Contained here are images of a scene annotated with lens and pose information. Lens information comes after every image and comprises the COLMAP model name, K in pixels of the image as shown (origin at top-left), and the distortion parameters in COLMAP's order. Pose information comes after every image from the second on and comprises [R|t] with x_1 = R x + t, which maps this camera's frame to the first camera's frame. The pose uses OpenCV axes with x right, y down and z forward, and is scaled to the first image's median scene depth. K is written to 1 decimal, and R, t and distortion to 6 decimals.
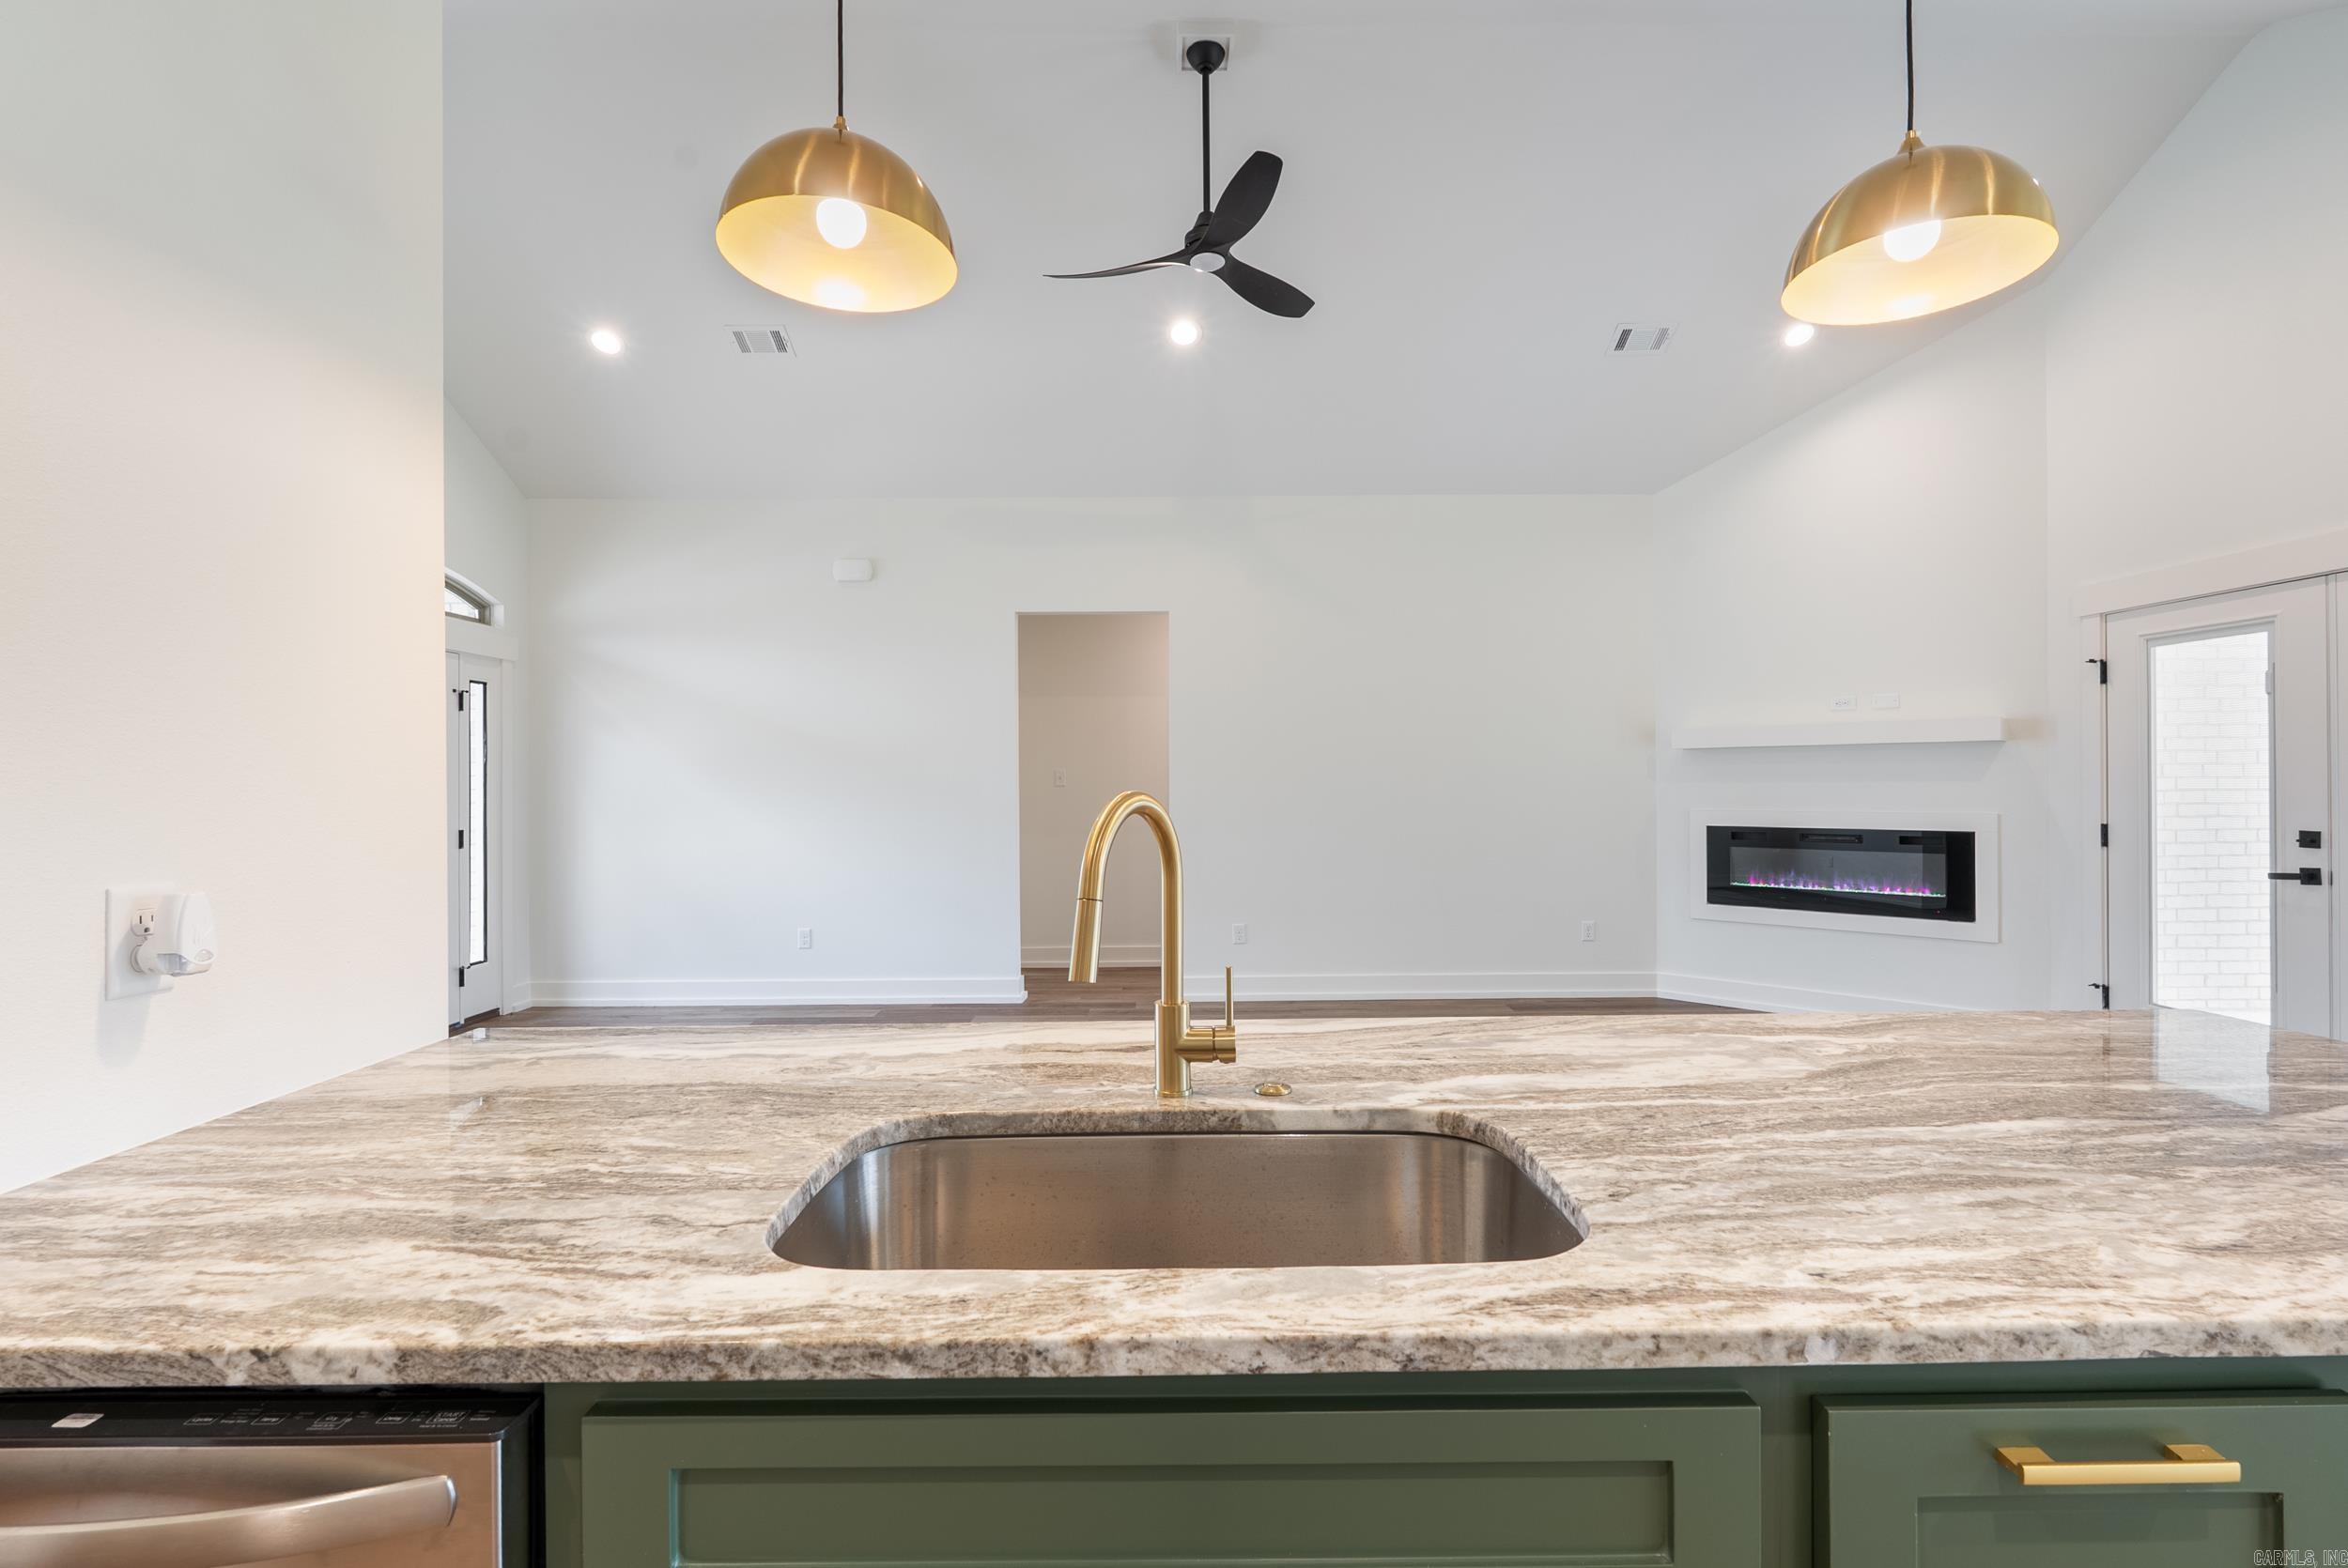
lens RADIAL K [[1040.1, 0, 1174.6], [0, 1040.1, 783.7], [0, 0, 1]] dist [-0.006898, 0.000905]
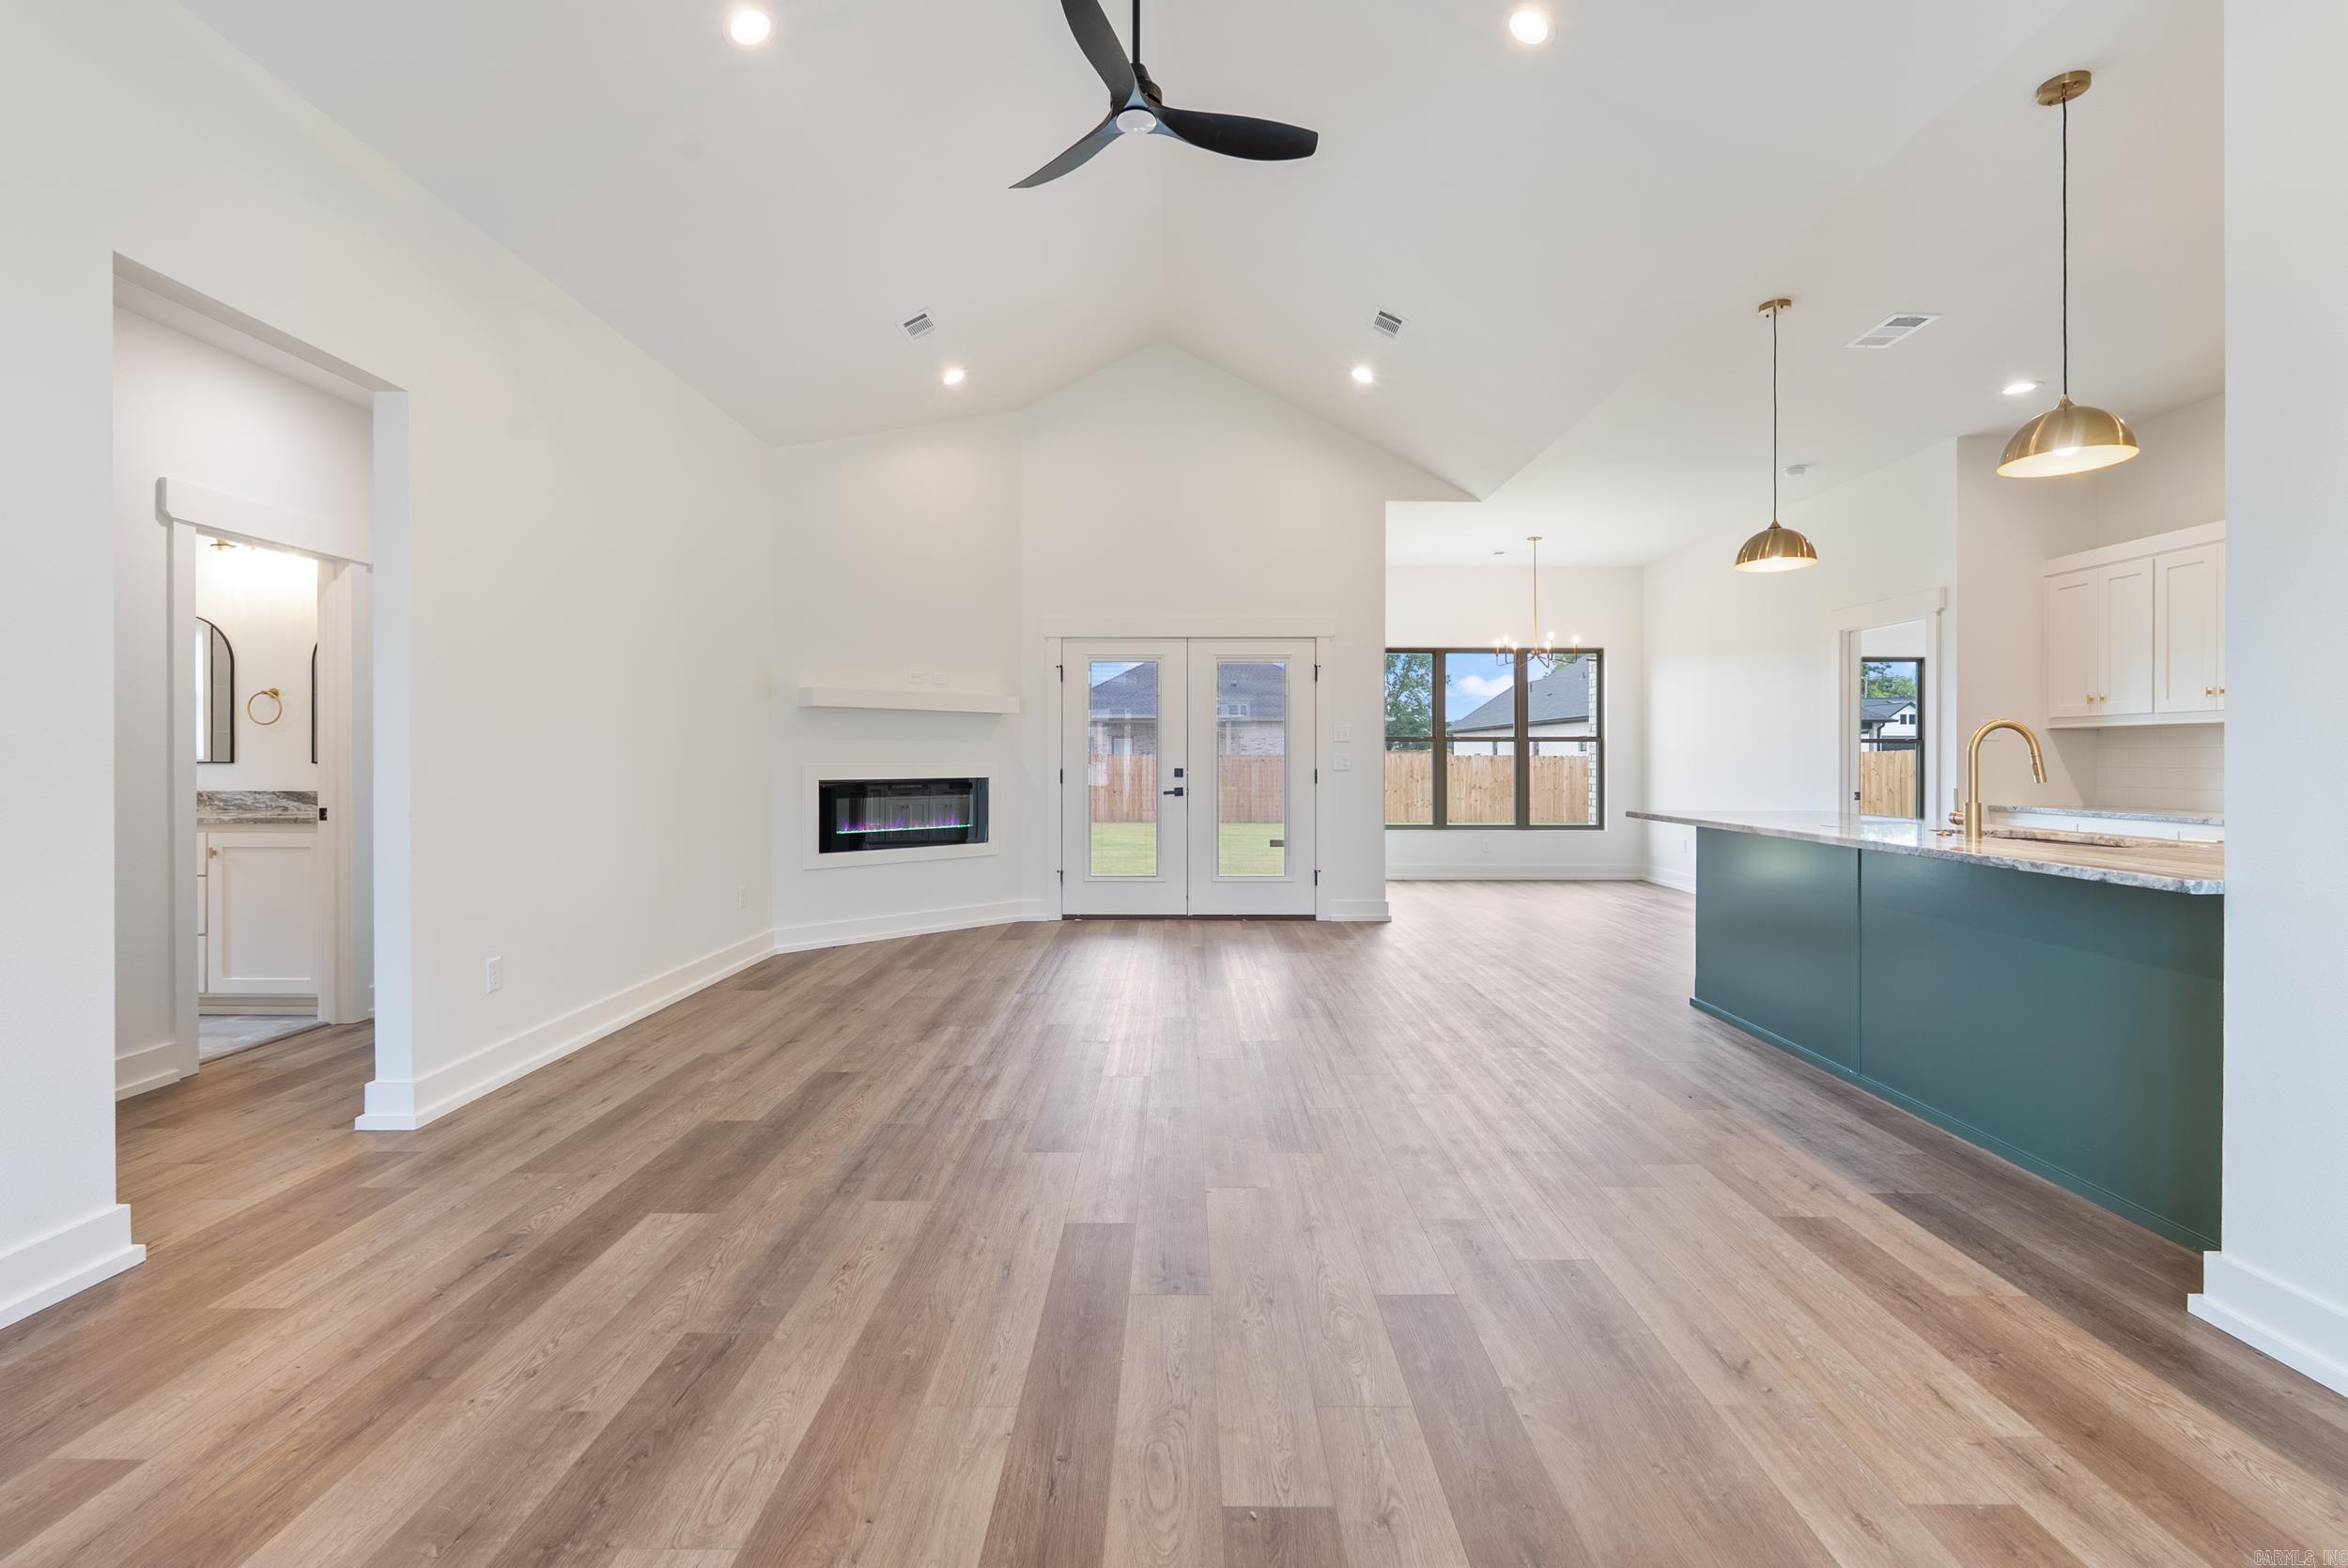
lens RADIAL K [[1040.1, 0, 1169.5], [0, 1040.1, 759.0], [0, 0, 1]] dist [-0.006898, 0.000905]
pose [[0.017063, 0.005951, 0.999837, -2.772955], [0.000294, 0.999982, -0.005957, 0.126835], [-0.999854, 0.000396, 0.017061, 3.147386]]
